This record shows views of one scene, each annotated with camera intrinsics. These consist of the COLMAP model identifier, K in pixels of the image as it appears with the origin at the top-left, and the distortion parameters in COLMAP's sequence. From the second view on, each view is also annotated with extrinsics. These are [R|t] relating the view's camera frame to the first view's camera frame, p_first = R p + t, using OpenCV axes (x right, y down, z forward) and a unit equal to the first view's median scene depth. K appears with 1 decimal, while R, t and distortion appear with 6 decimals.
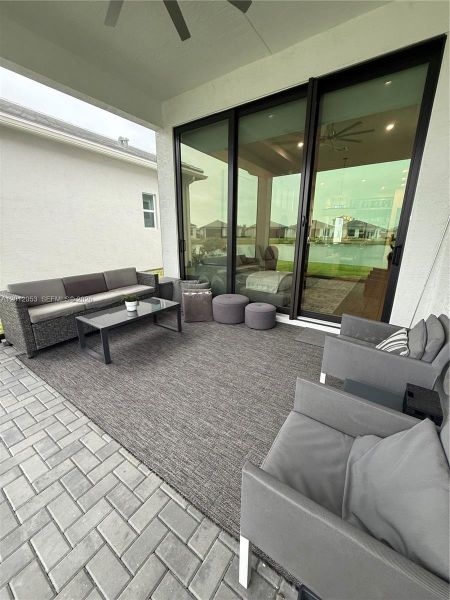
lens RADIAL K [[238.3, 0, 225.0], [0, 238.3, 300.0], [0, 0, 1]] dist [-0.002912, -0.000016]
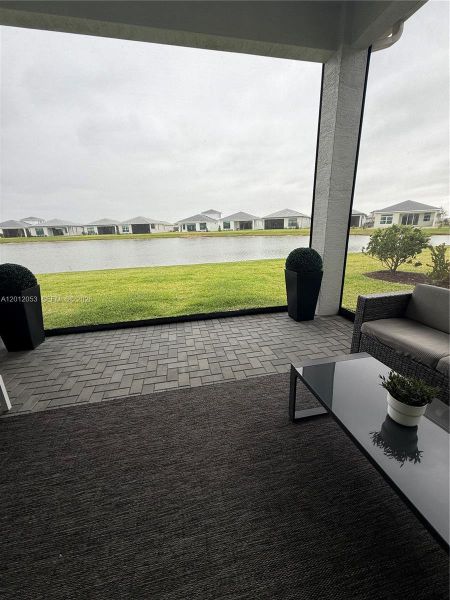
lens RADIAL K [[238.3, 0, 225.0], [0, 238.3, 300.0], [0, 0, 1]] dist [-0.002912, -0.000016]
pose [[-0.685689, 0.226056, -0.691903, 0.006354], [-0.174877, 0.871552, 0.458056, -0.467224], [0.706575, 0.435082, -0.558082, 1.845983]]
